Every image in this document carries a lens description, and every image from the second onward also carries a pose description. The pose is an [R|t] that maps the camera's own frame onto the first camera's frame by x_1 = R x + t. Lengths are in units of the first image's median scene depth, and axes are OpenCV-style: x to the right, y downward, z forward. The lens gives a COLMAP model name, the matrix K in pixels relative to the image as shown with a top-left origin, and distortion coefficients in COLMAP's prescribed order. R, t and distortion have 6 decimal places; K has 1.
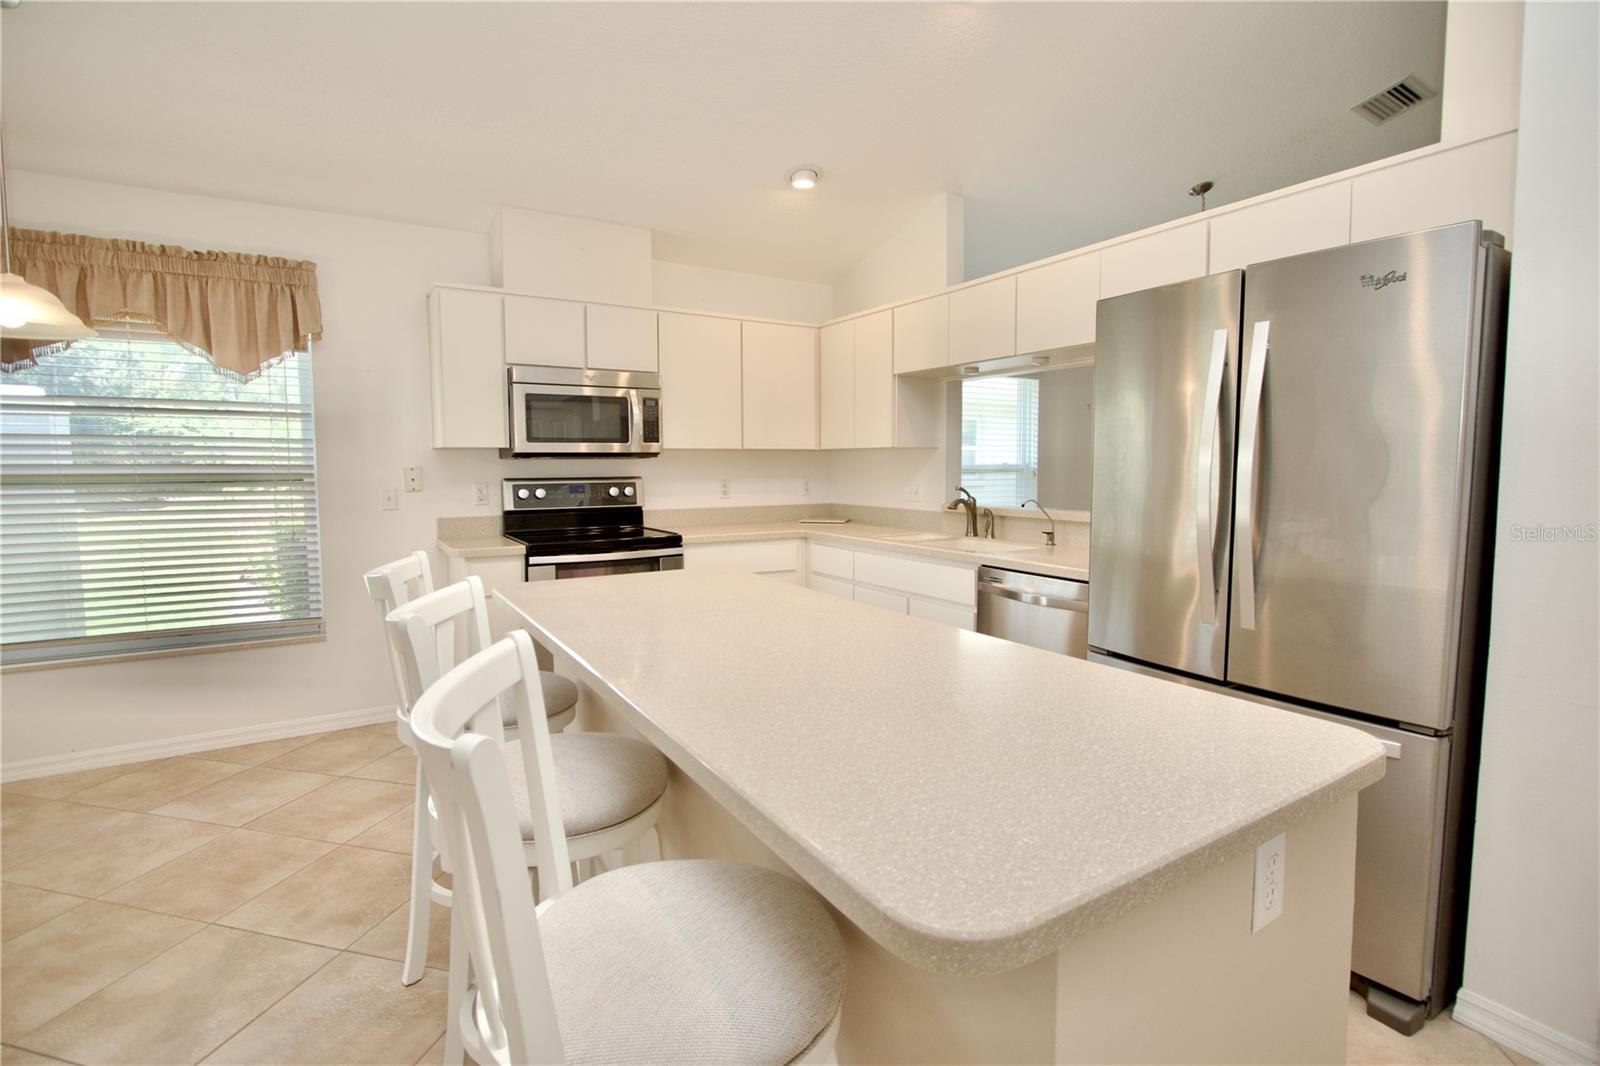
lens RADIAL K [[739.9, 0, 787.4], [0, 739.9, 518.2], [0, 0, 1]] dist [-0.017110, 0.002528]
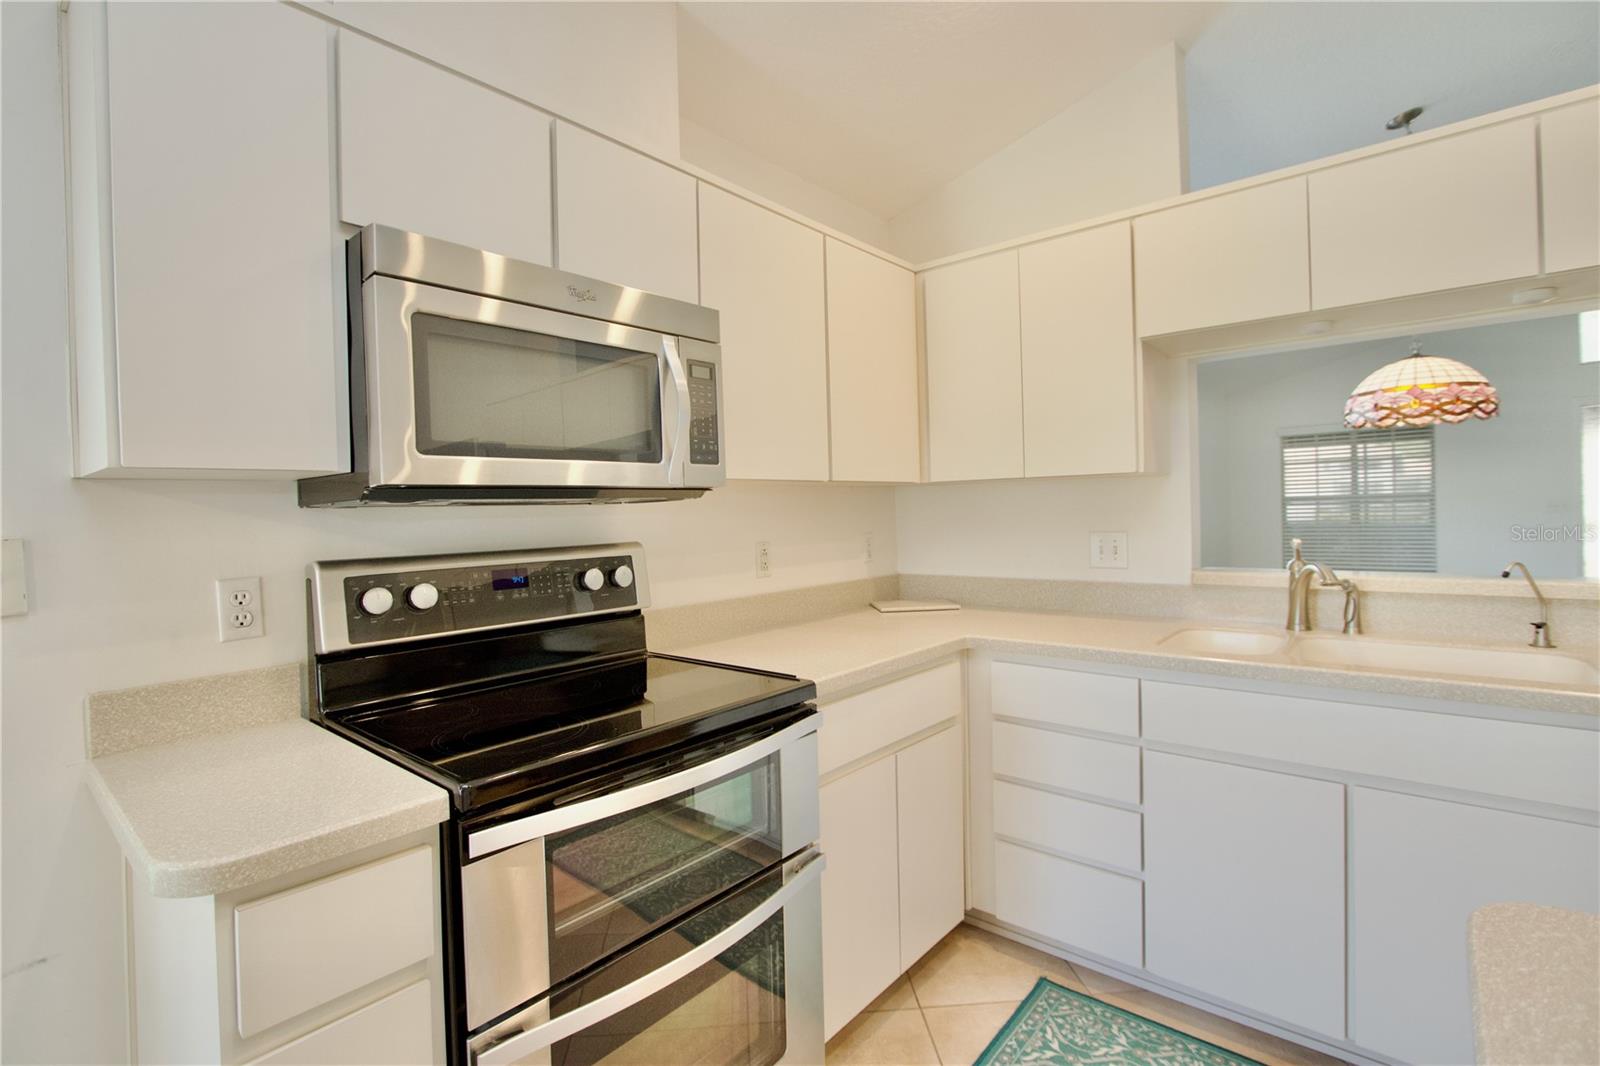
lens RADIAL K [[739.9, 0, 788.5], [0, 739.9, 518.4], [0, 0, 1]] dist [-0.017110, 0.002528]
pose [[0.950869, -0.025541, 0.308537, -0.293747], [0.046790, 0.996999, -0.061667, -0.044879], [-0.306036, 0.073073, 0.949211, 0.625991]]
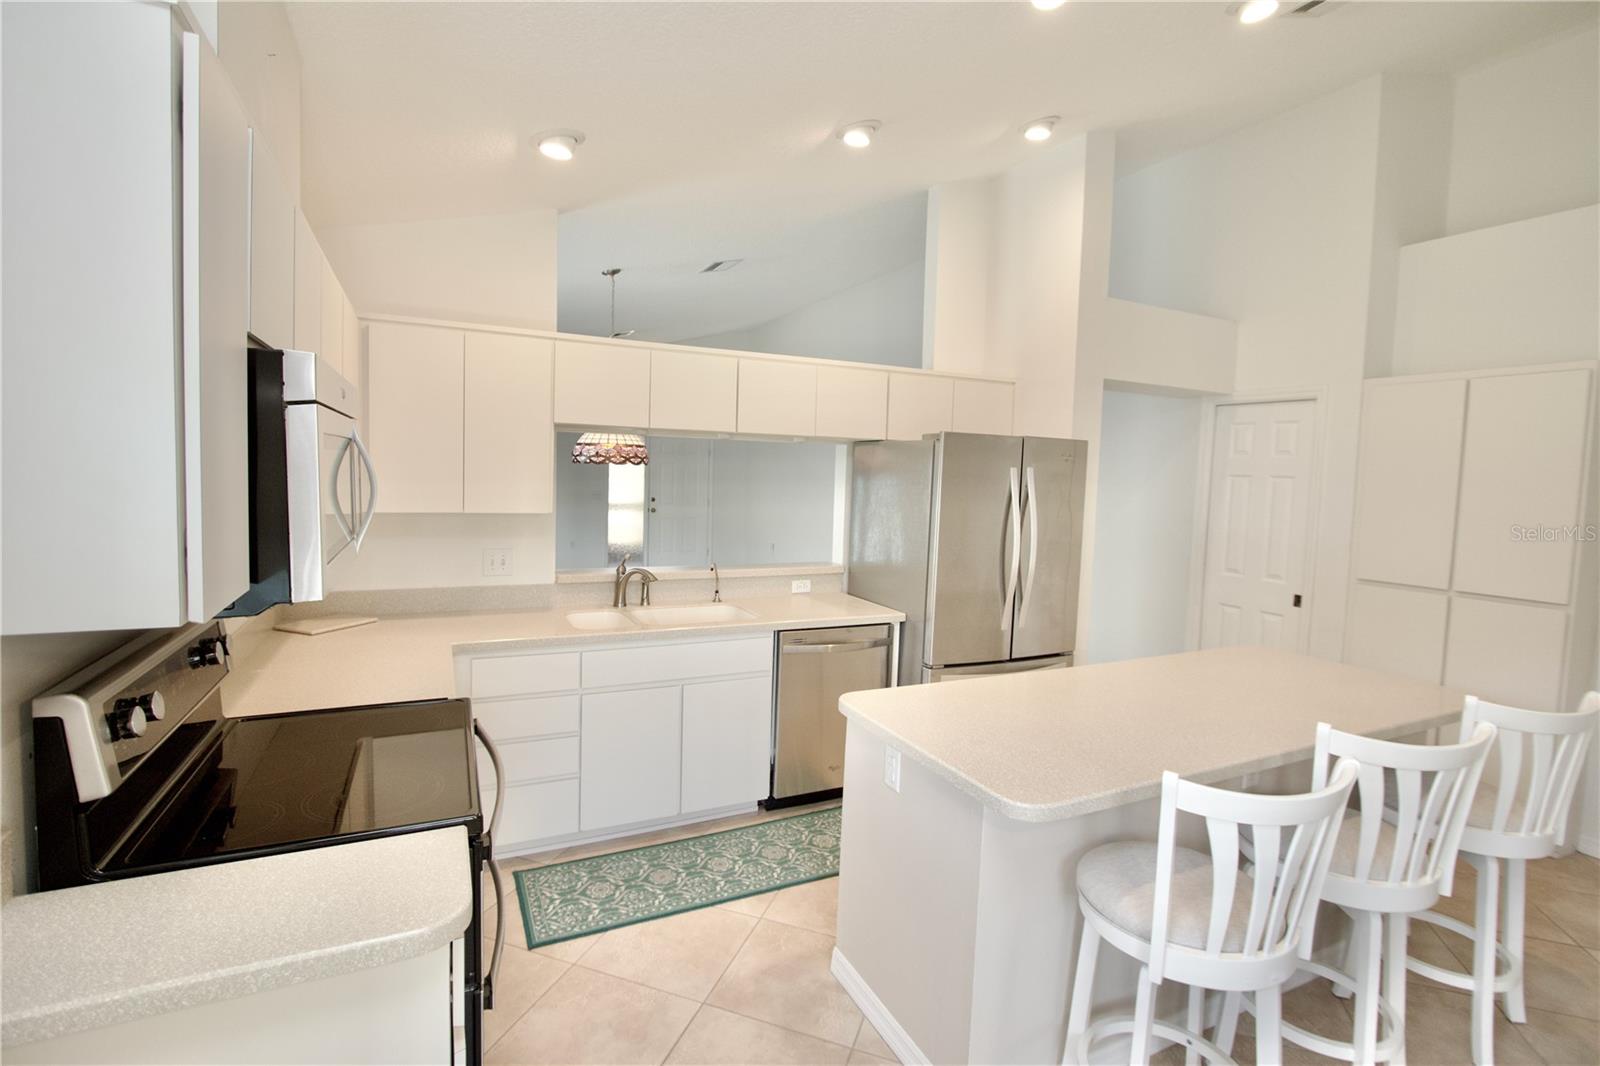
lens RADIAL K [[739.9, 0, 790.8], [0, 739.9, 518.4], [0, 0, 1]] dist [-0.017110, 0.002528]
pose [[0.100292, -0.059127, 0.993200, -0.682576], [0.040570, 0.997646, 0.055294, -0.136014], [-0.994131, 0.034749, 0.102455, 0.727011]]
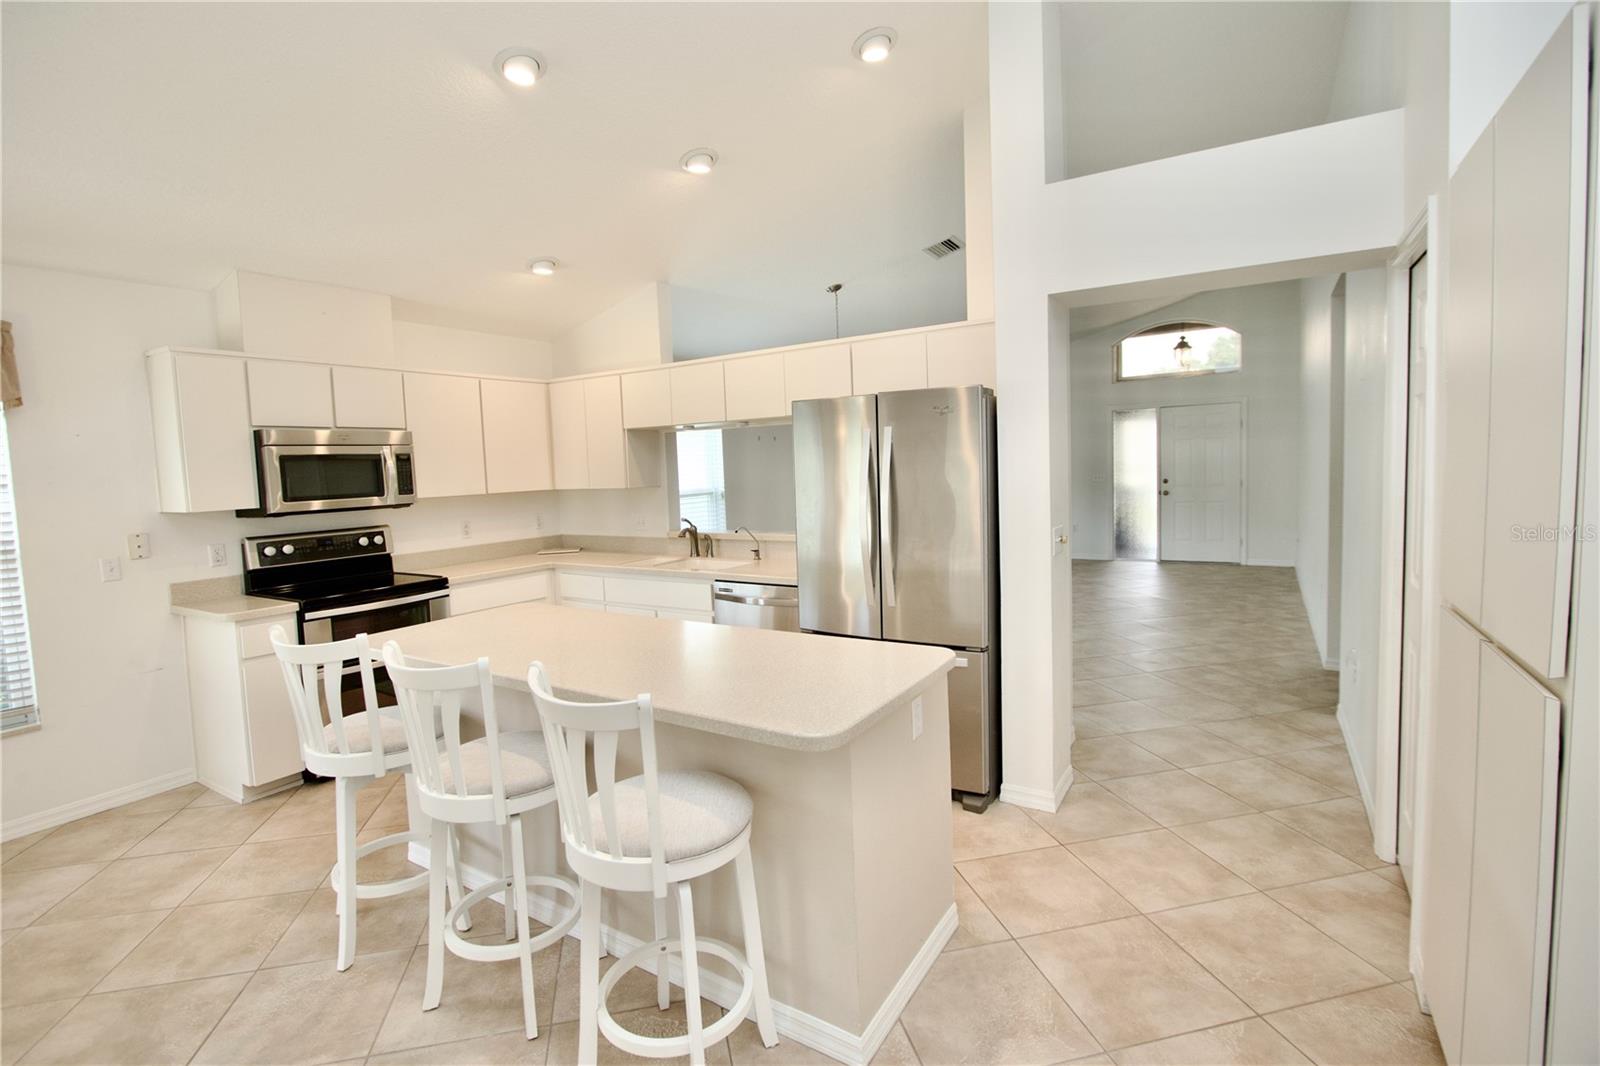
lens RADIAL K [[739.9, 0, 789.0], [0, 739.9, 519.0], [0, 0, 1]] dist [-0.017110, 0.002528]
pose [[0.896730, -0.061987, 0.438216, -0.168749], [0.065389, 0.997833, 0.007338, -0.040777], [-0.437721, 0.022074, 0.898840, -0.228384]]
